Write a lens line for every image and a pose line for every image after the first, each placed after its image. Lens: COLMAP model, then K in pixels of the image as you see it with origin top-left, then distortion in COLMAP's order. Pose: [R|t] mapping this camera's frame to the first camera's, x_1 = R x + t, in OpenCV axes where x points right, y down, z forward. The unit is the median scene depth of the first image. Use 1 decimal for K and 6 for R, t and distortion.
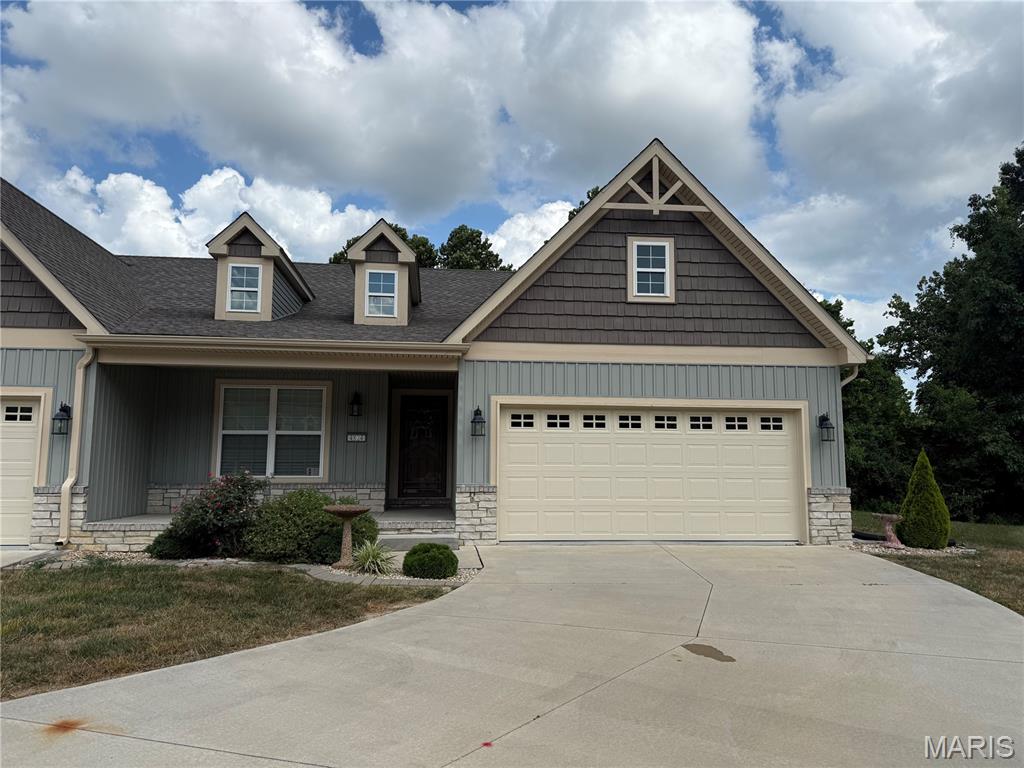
lens RADIAL K [[711.1, 0, 515.9], [0, 711.1, 385.2], [0, 0, 1]] dist [0.054968, -0.054644]
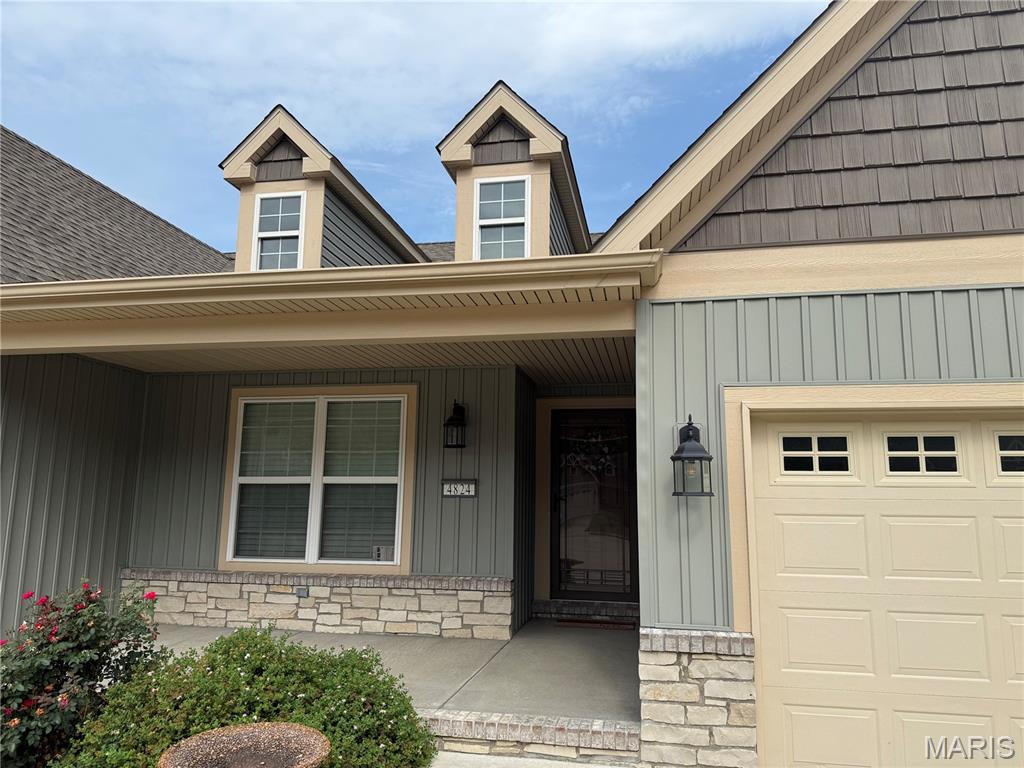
lens RADIAL K [[711.1, 0, 516.9], [0, 711.1, 387.0], [0, 0, 1]] dist [0.054968, -0.054644]
pose [[0.951930, -0.041779, -0.303452, -0.023917], [0.028952, 0.998492, -0.046648, 0.027583], [0.304944, 0.035620, 0.951704, 0.585225]]
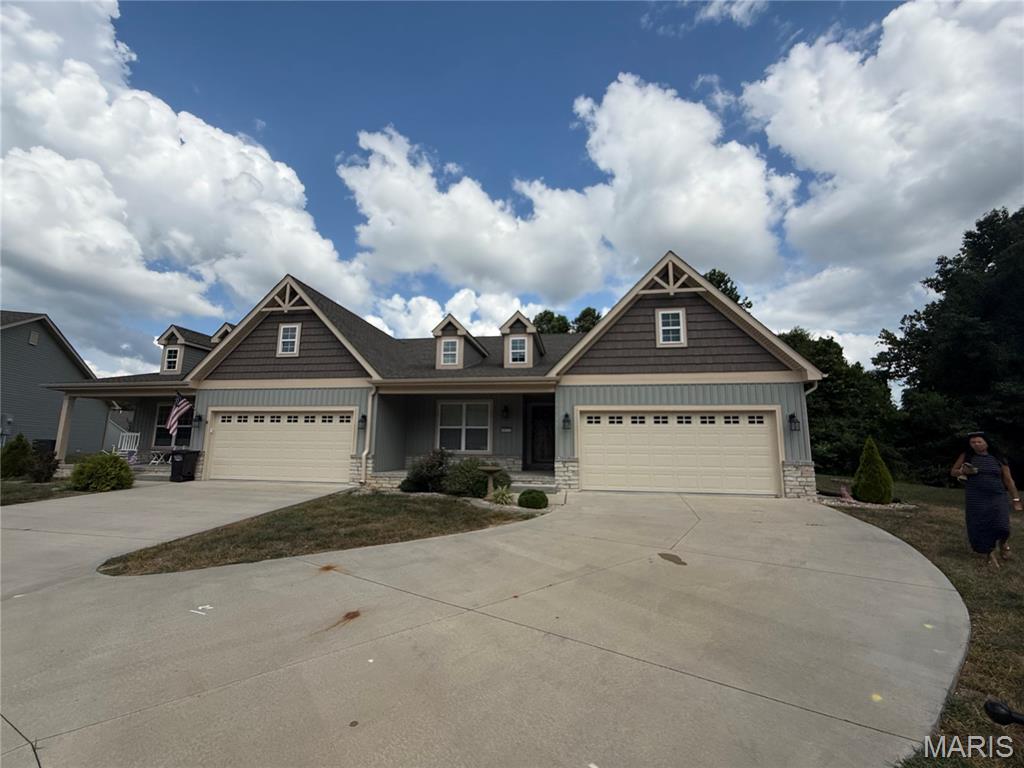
lens RADIAL K [[409.1, 0, 514.0], [0, 409.1, 381.4], [0, 0, 1]] dist [0.000946, -0.000509]
pose [[0.963325, -0.036950, -0.265782, 0.089369], [0.024996, 0.998524, -0.048221, -0.000368], [0.267171, 0.039809, 0.962826, -0.011315]]
